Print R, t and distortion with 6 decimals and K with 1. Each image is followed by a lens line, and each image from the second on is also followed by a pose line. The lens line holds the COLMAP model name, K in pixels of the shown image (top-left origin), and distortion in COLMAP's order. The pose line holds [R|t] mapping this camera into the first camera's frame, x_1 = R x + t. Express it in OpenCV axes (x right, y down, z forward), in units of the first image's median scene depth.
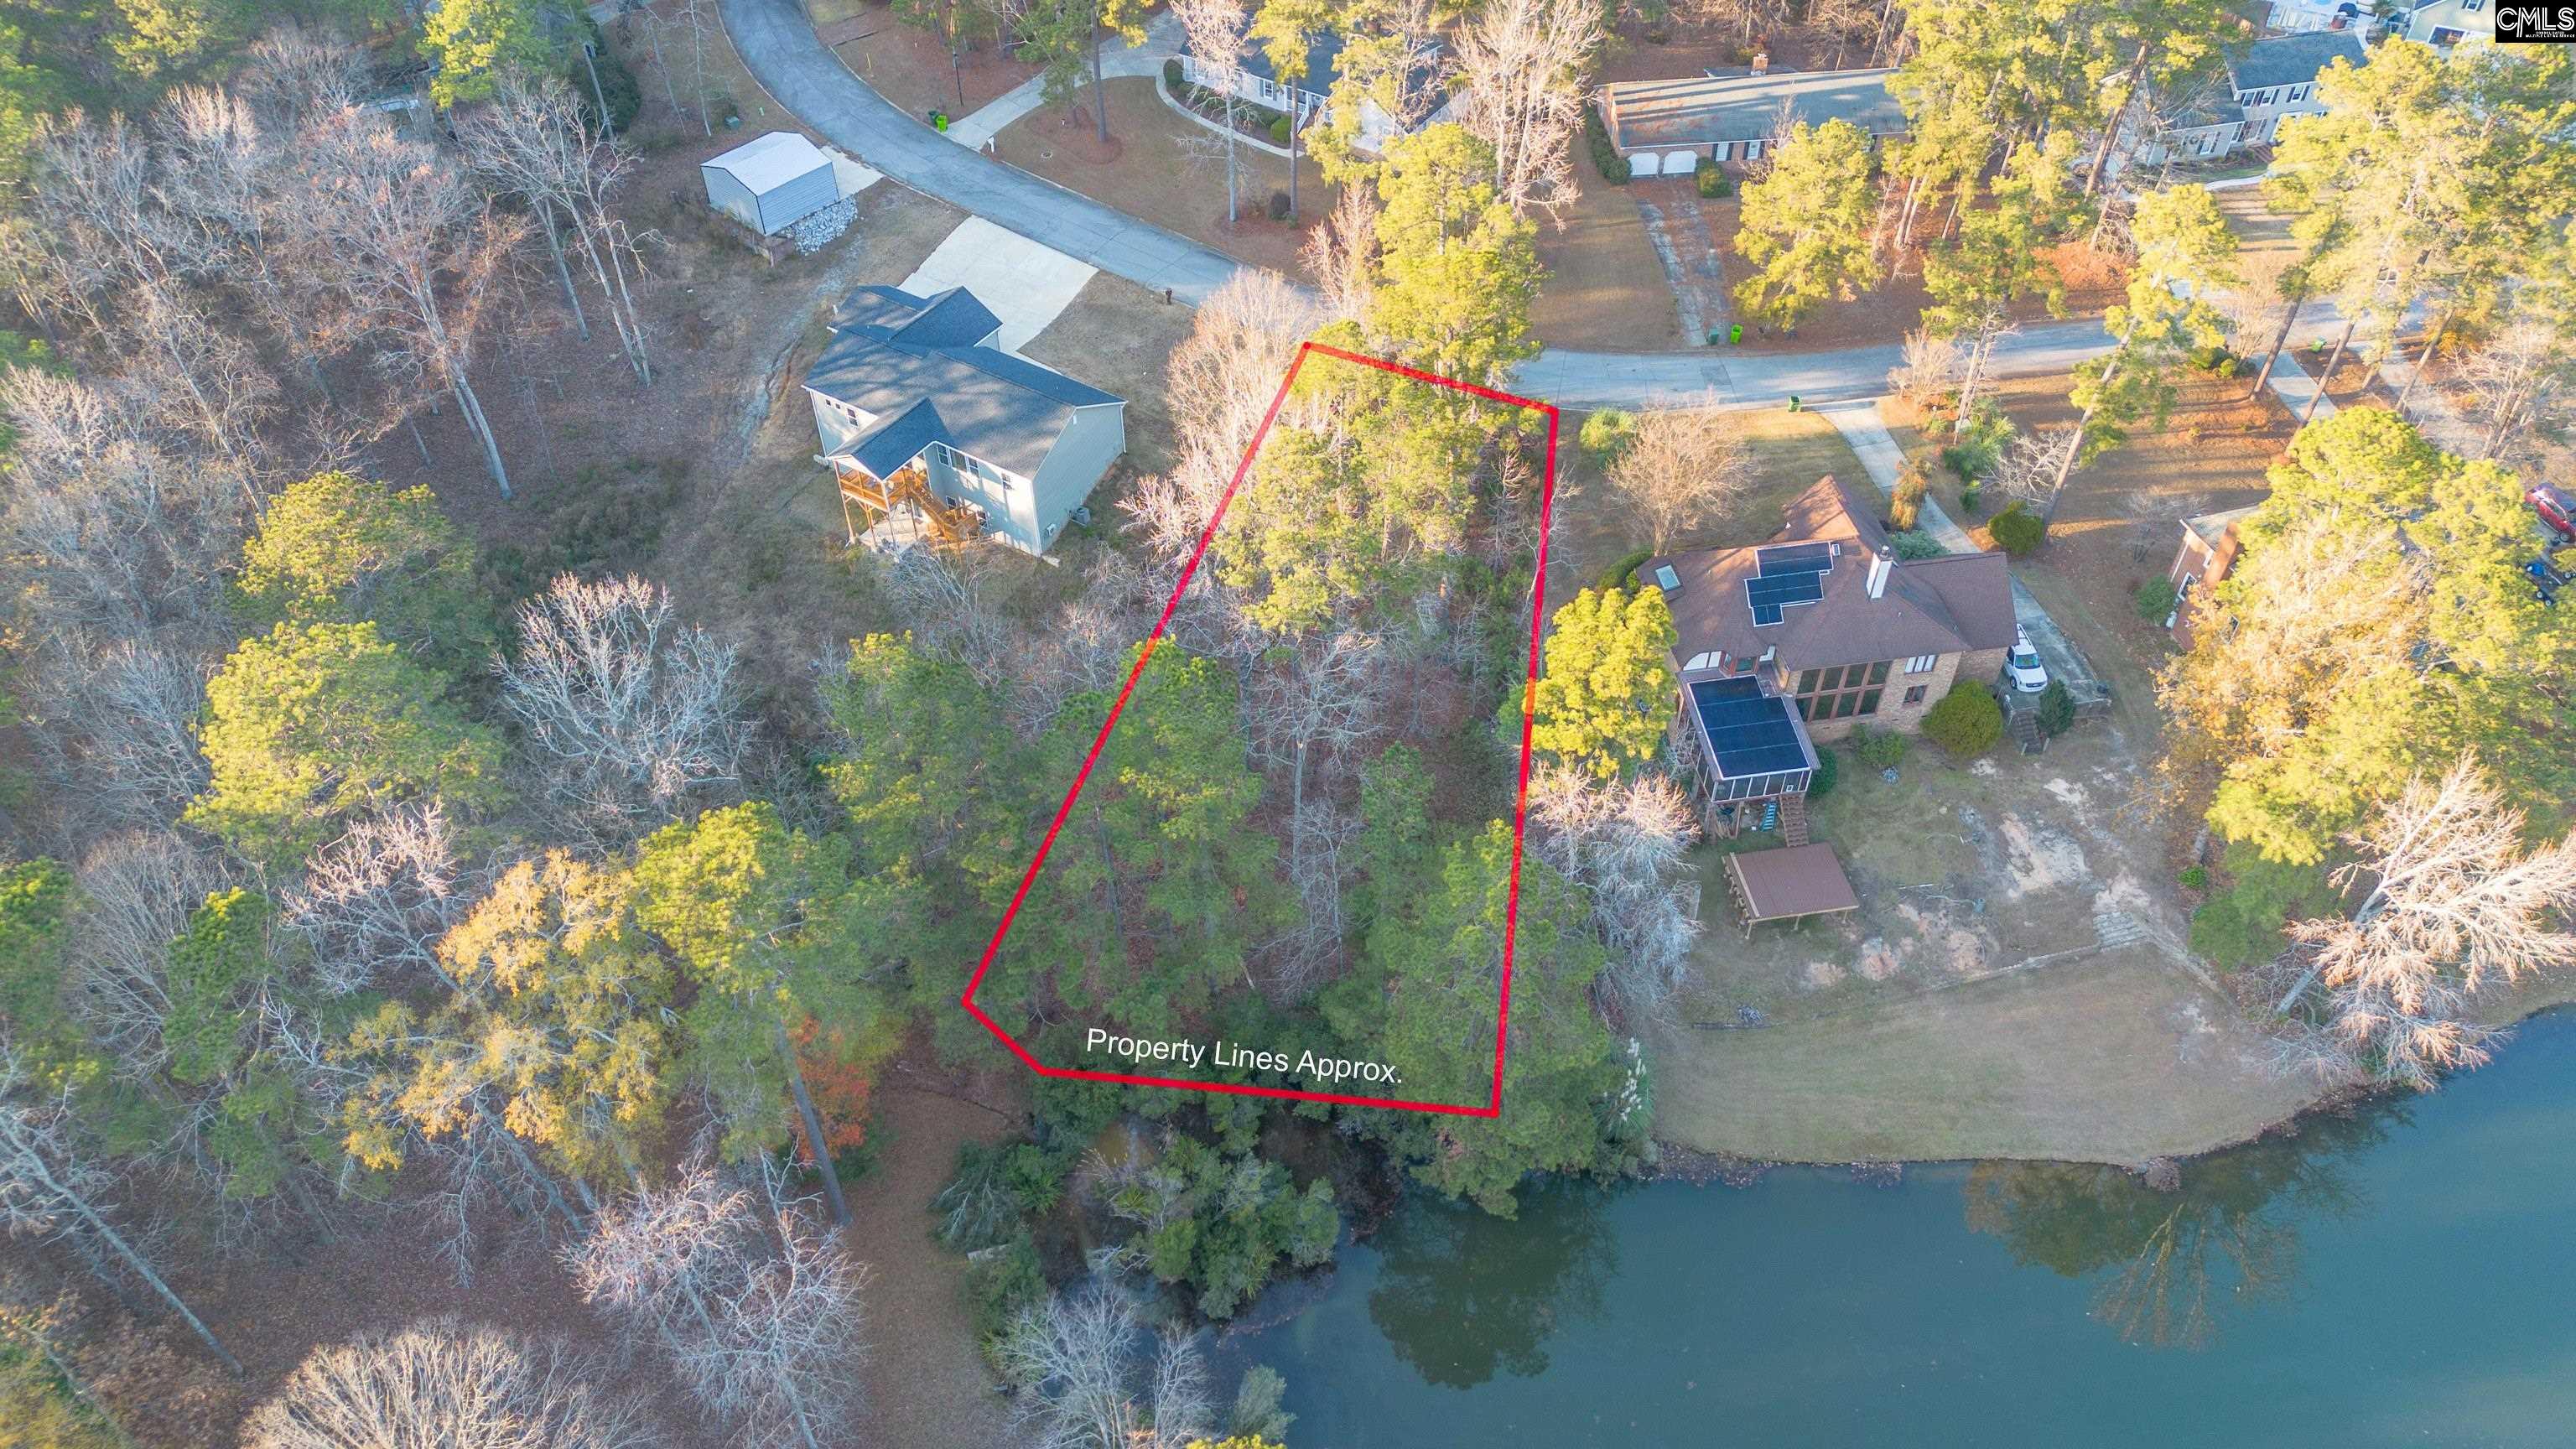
lens RADIAL K [[1812.8, 0, 1296.9], [0, 1812.8, 718.8], [0, 0, 1]] dist [0.071544, -0.067719]
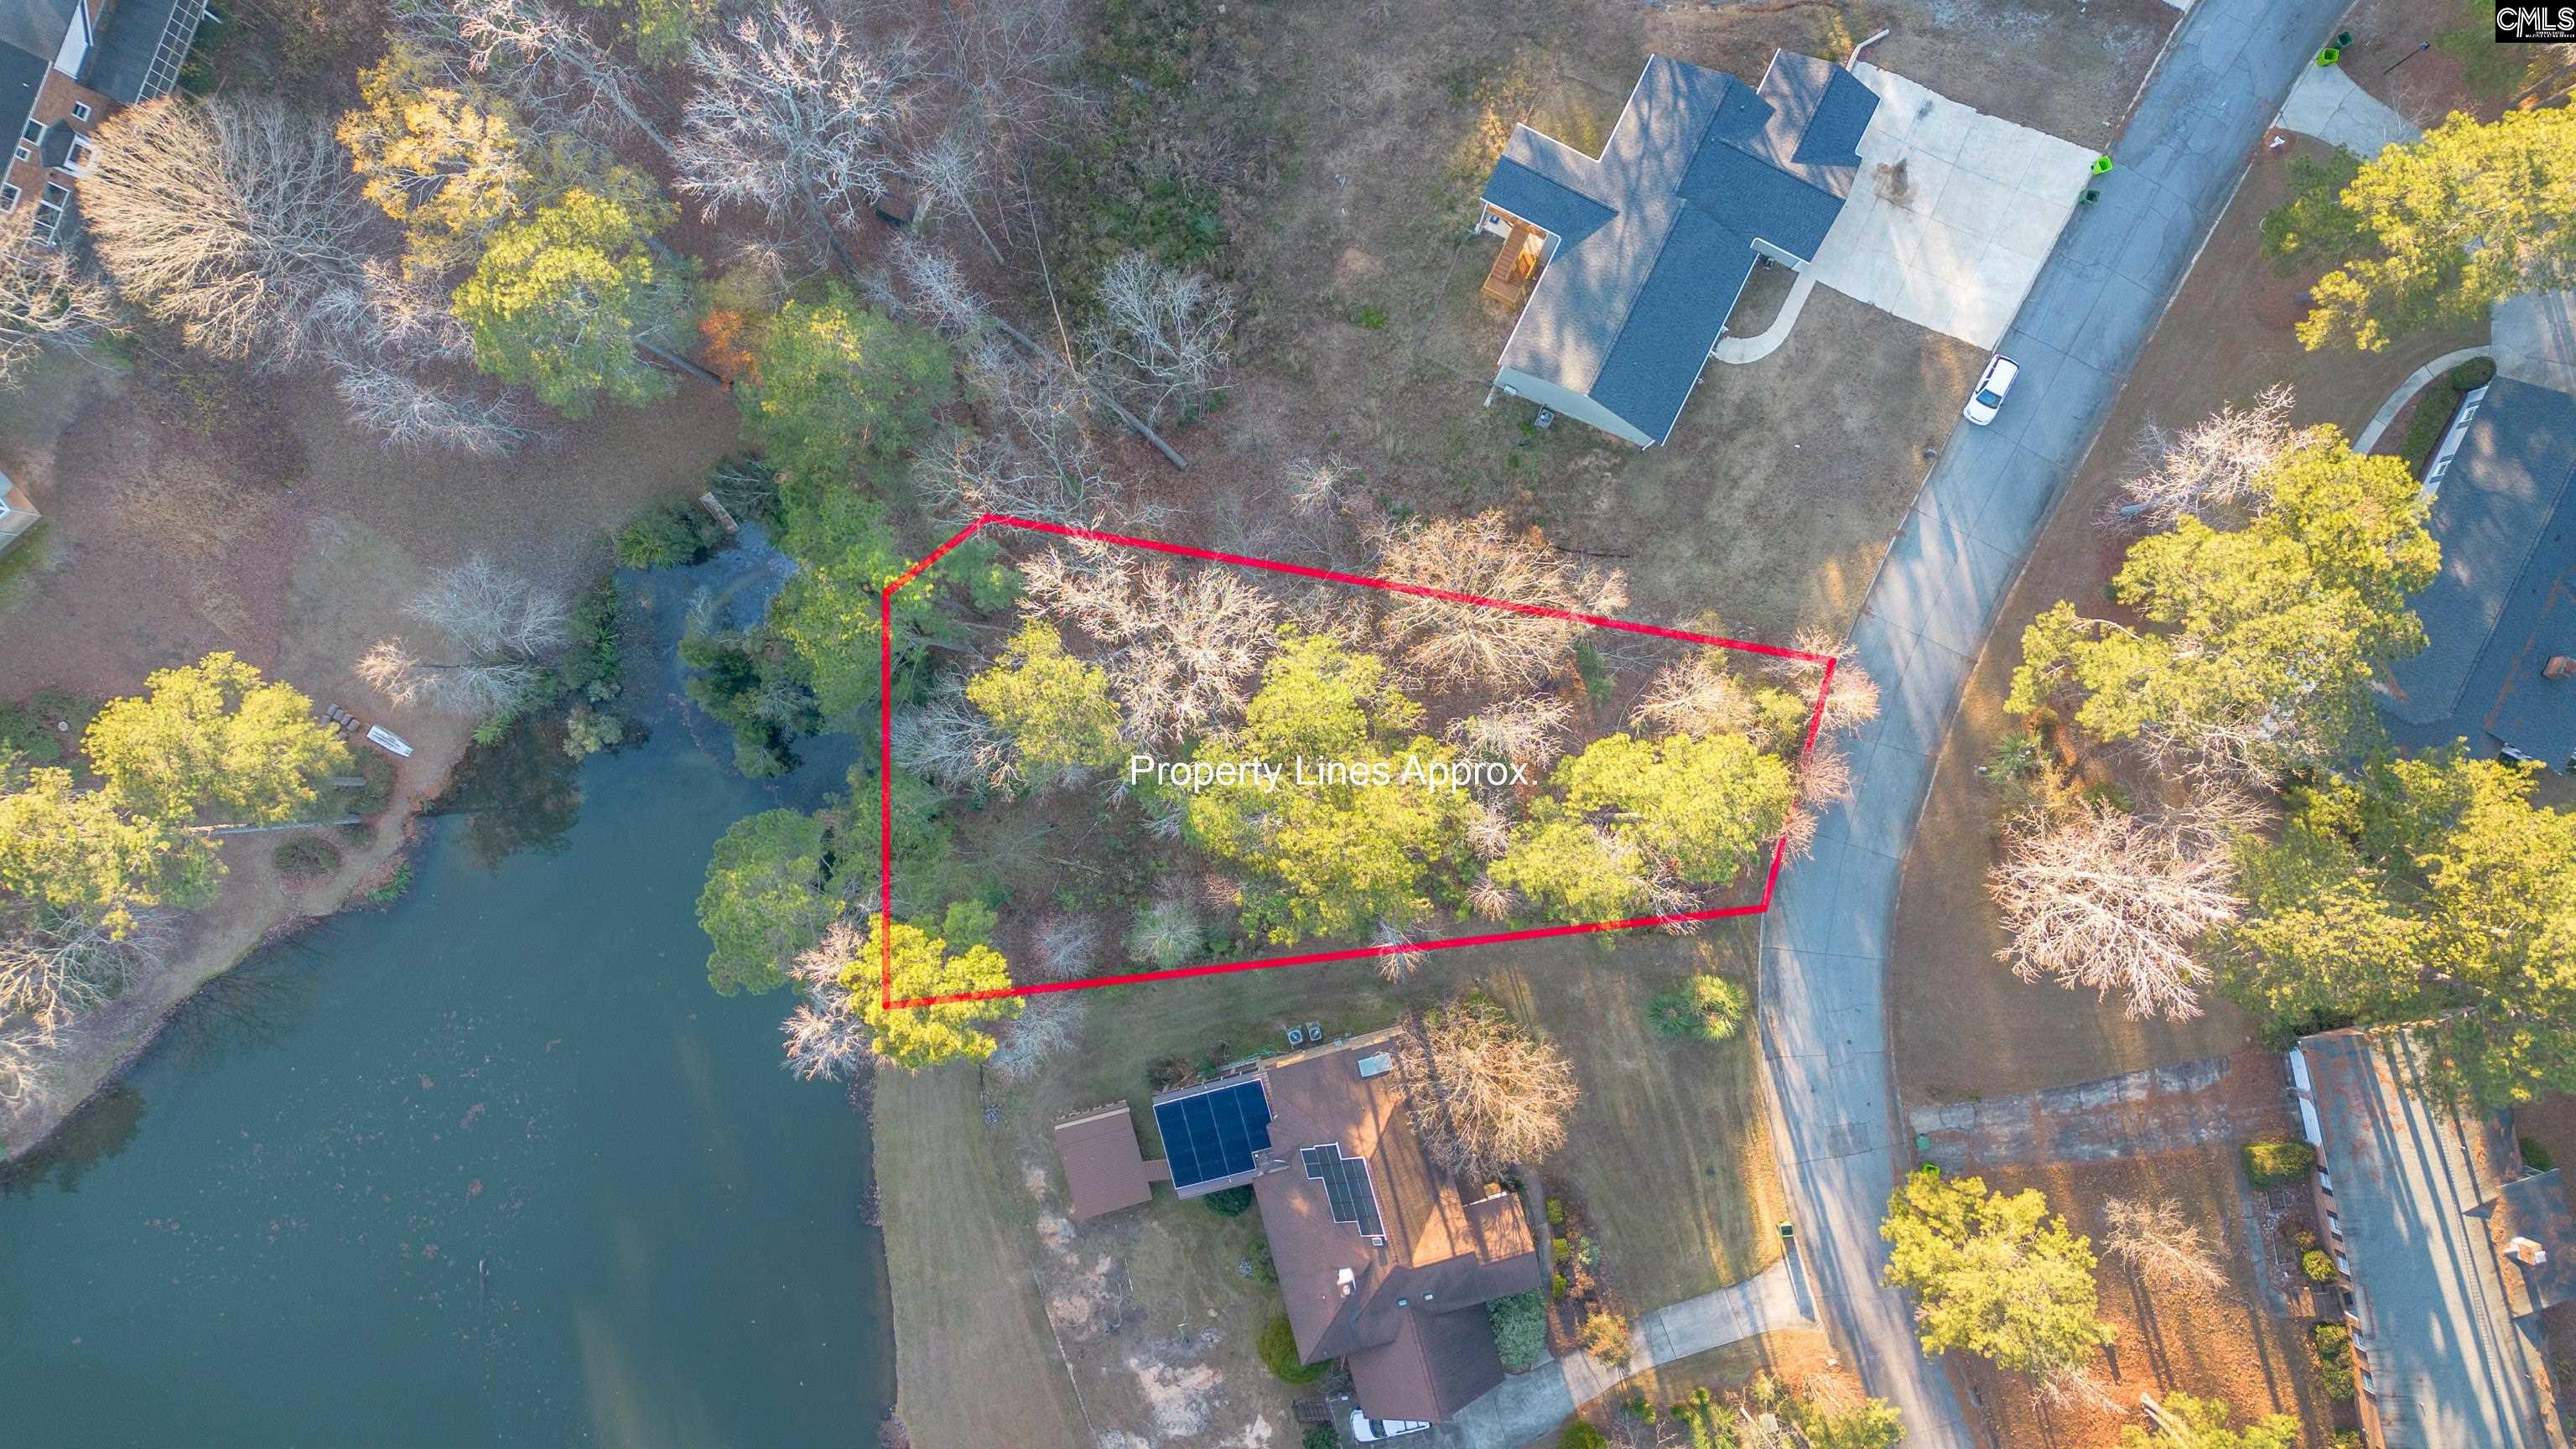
lens RADIAL K [[1812.8, 0, 1296.9], [0, 1812.8, 718.8], [0, 0, 1]] dist [0.071544, -0.067719]
pose [[0.102985, 0.994607, -0.012258, 0.031239], [-0.698786, 0.081114, 0.710717, -0.755085], [0.707879, -0.064627, 0.703371, 0.316113]]
